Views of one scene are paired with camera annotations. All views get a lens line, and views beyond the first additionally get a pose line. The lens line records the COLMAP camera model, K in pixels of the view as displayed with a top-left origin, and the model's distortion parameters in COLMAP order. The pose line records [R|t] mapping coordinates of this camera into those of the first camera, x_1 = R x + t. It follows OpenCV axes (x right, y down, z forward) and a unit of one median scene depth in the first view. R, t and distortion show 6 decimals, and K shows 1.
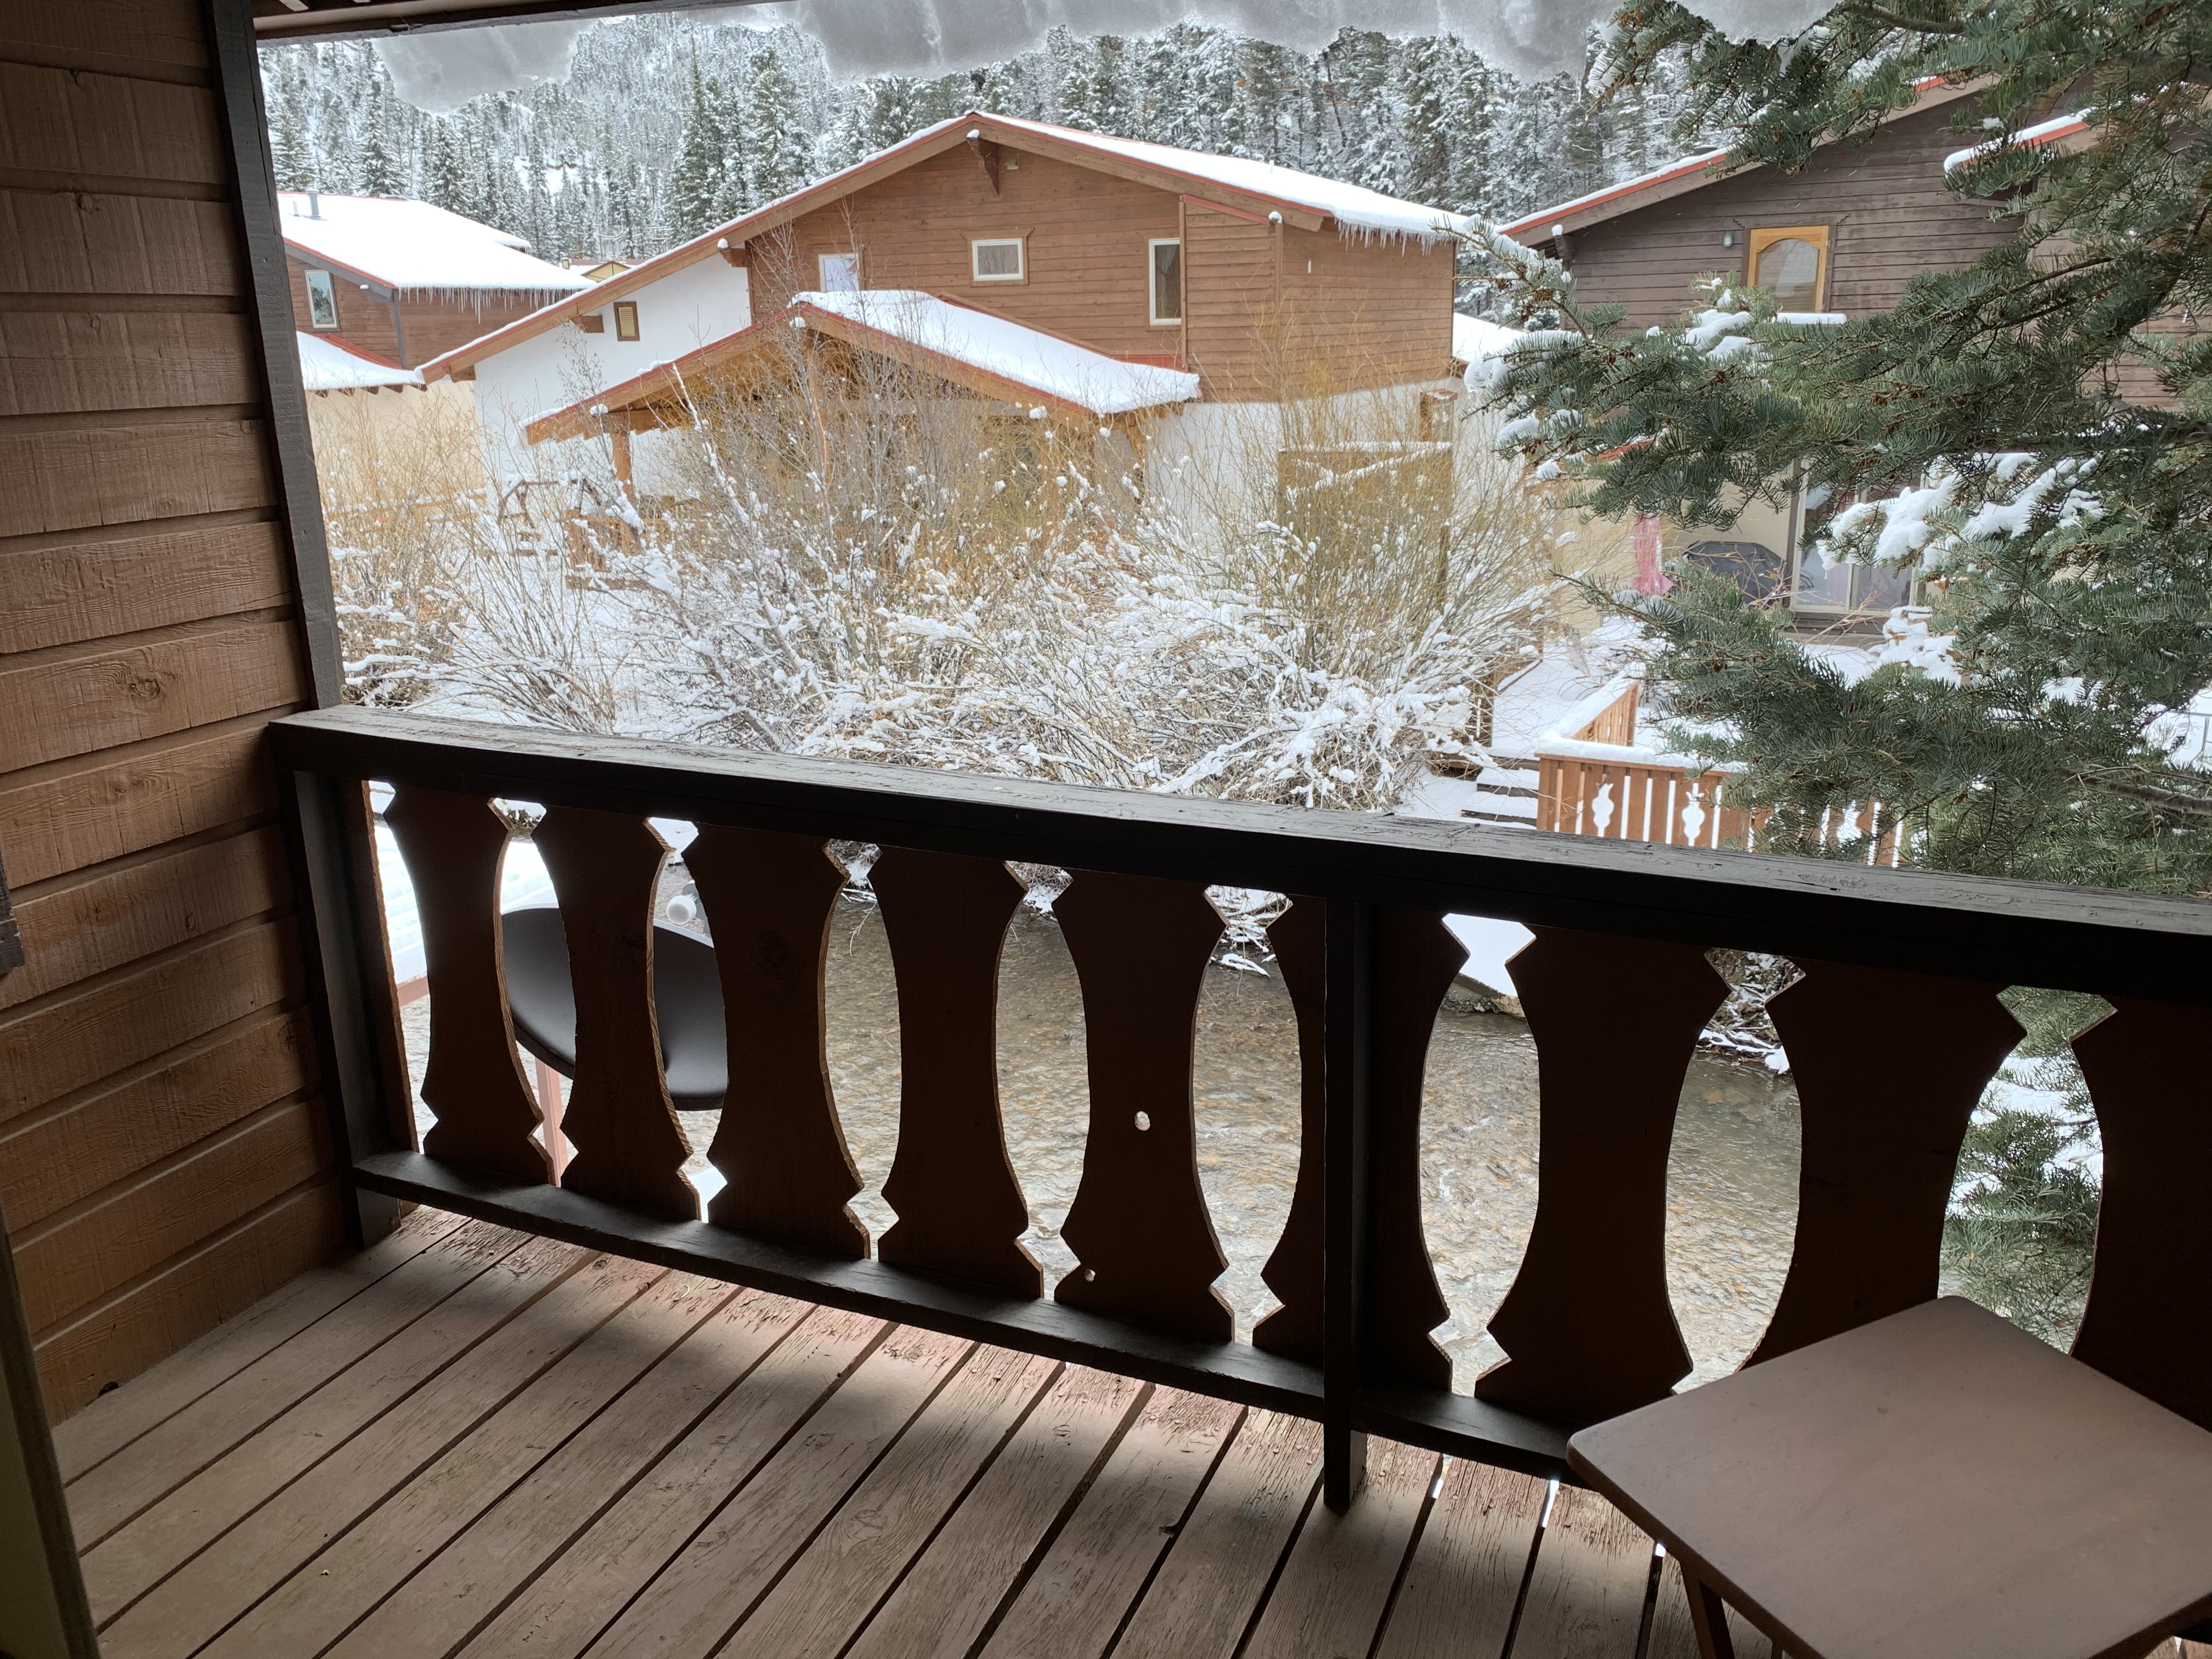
lens RADIAL K [[1665.0, 0, 1113.5], [0, 1665.0, 823.2], [0, 0, 1]] dist [0.078435, -0.149618]
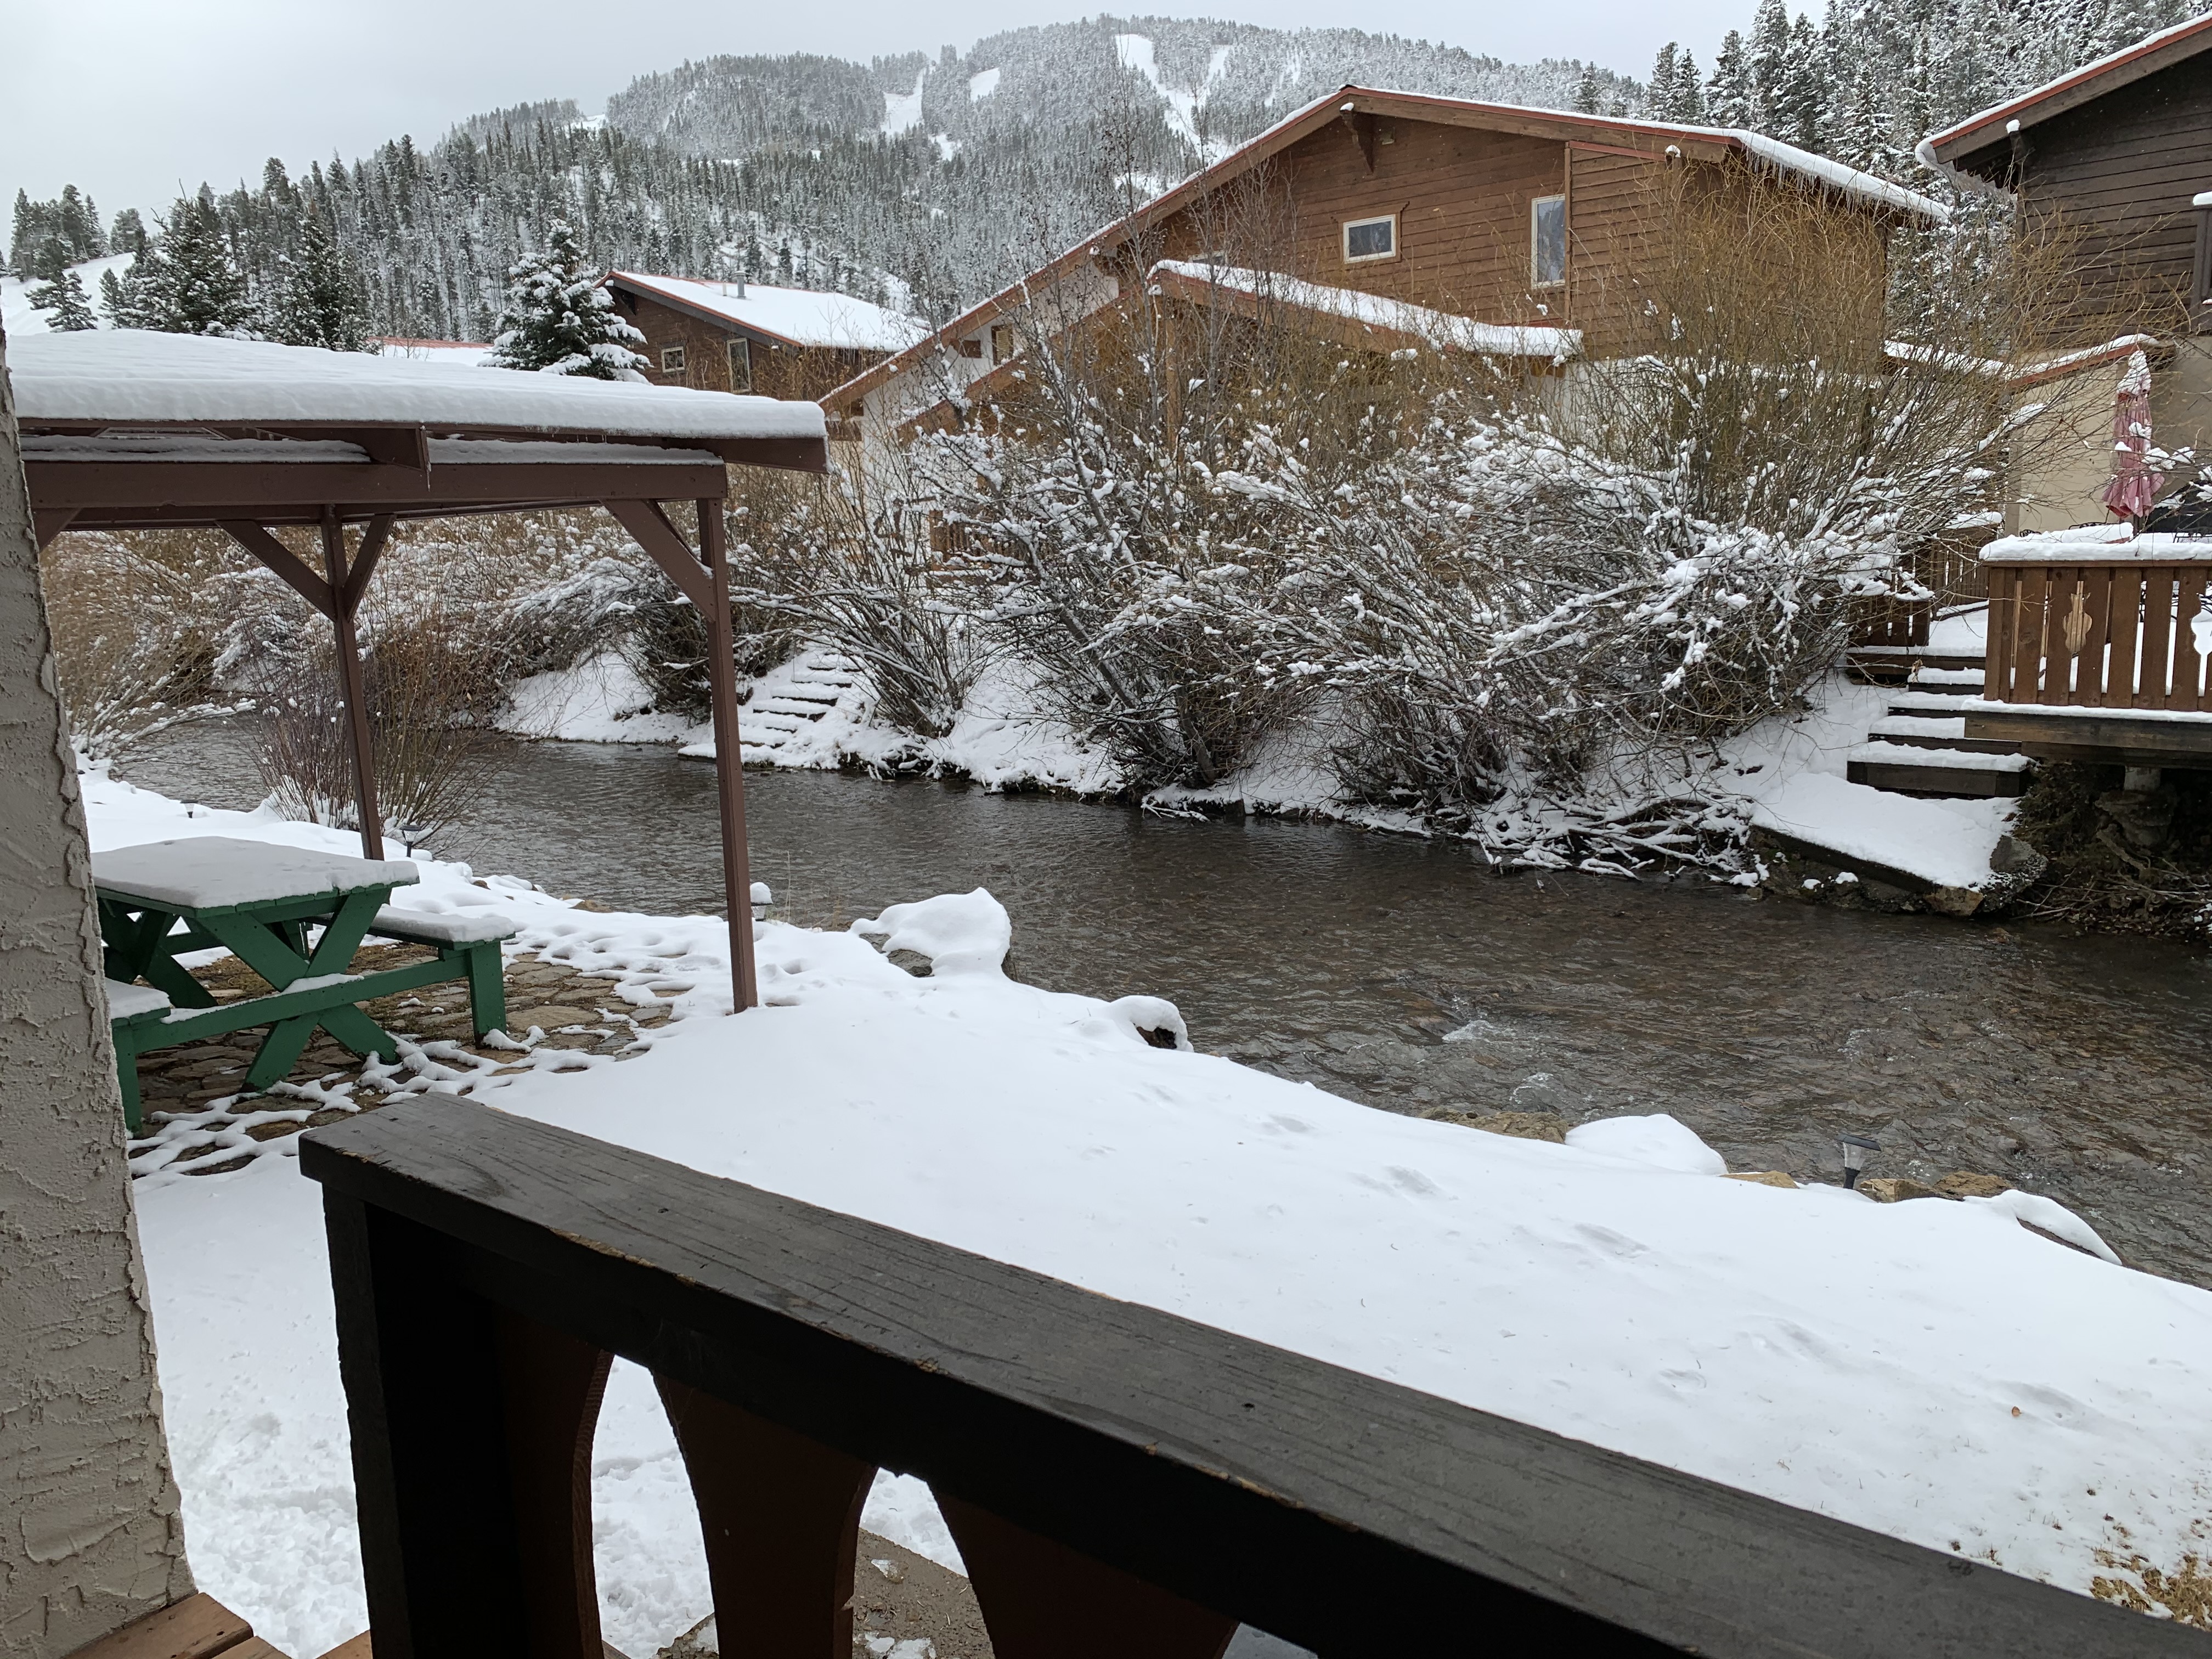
lens RADIAL K [[1670.3, 0, 1049.8], [0, 1670.3, 846.0], [0, 0, 1]] dist [-0.023276, -0.001801]
pose [[0.963782, 0.038064, -0.263960, 0.023287], [-0.063815, 0.993924, -0.089678, 0.127237], [0.258943, 0.103274, 0.960356, 0.091629]]
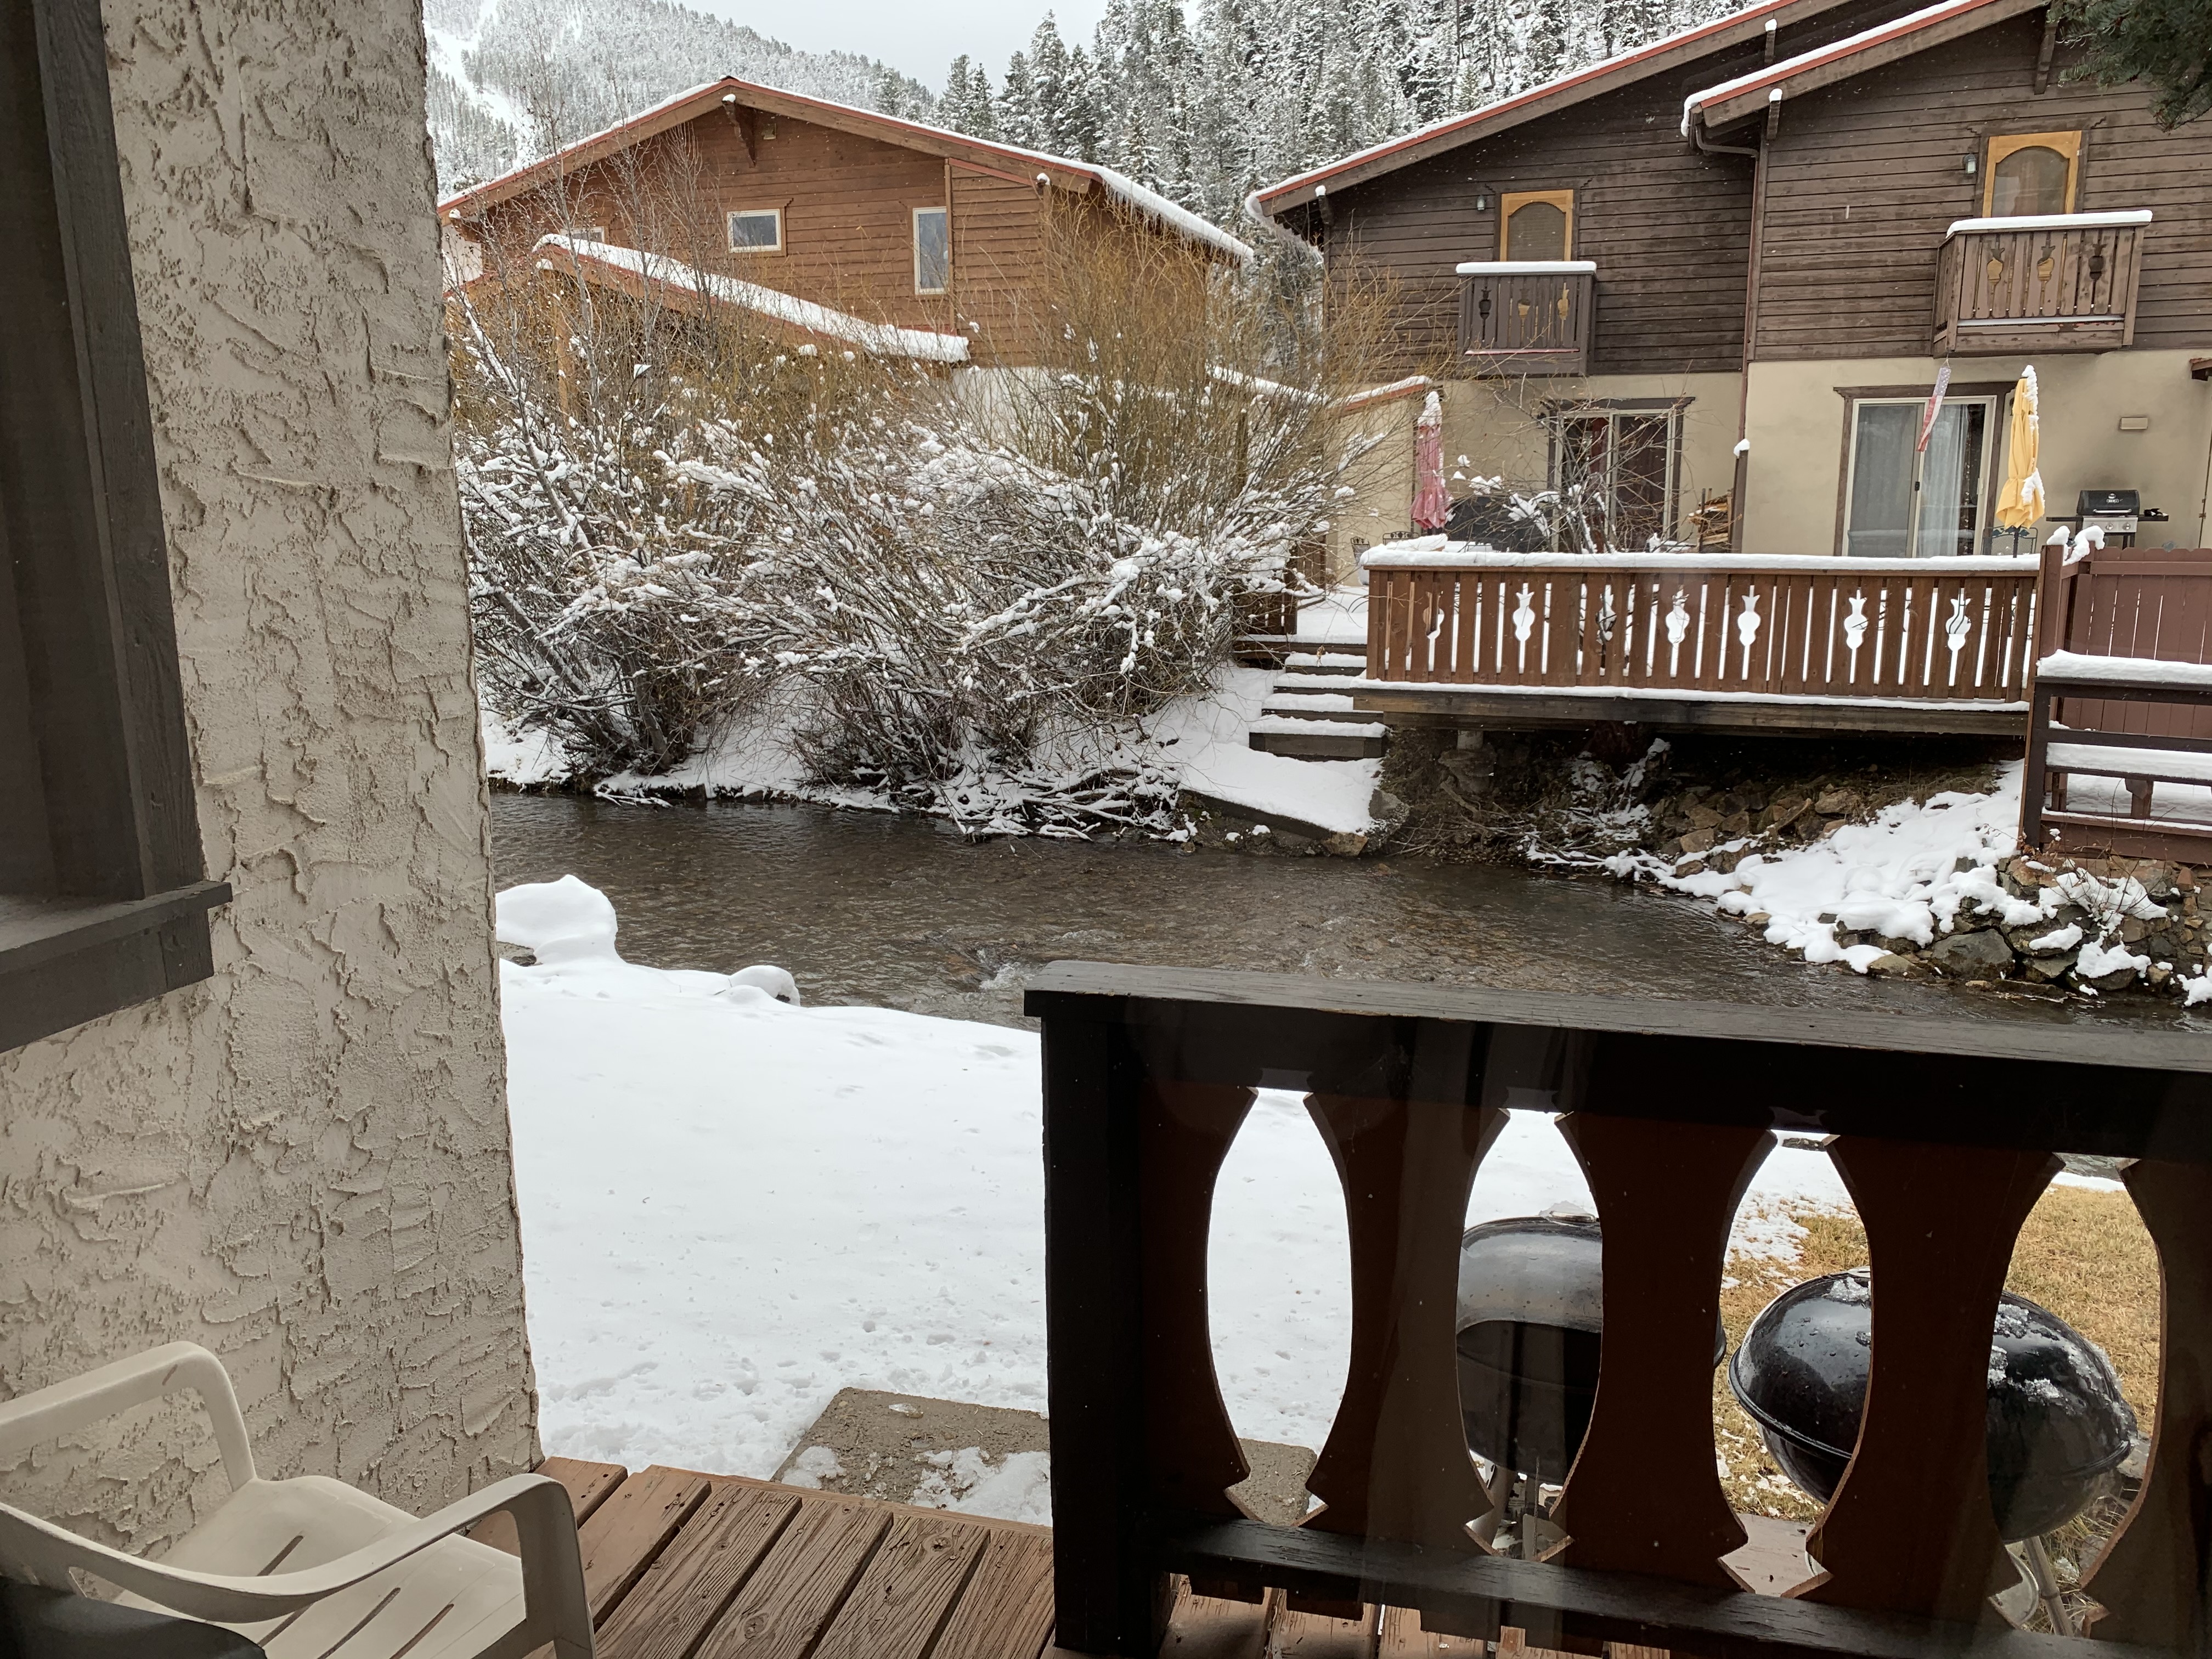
lens RADIAL K [[1669.4, 0, 1103.5], [0, 1669.4, 842.9], [0, 0, 1]] dist [0.086741, -0.228925]
pose [[0.986328, -0.011130, 0.164420, -0.040767], [0.026445, 0.995476, -0.091254, 0.135564], [-0.162660, 0.094354, 0.982160, 0.050618]]
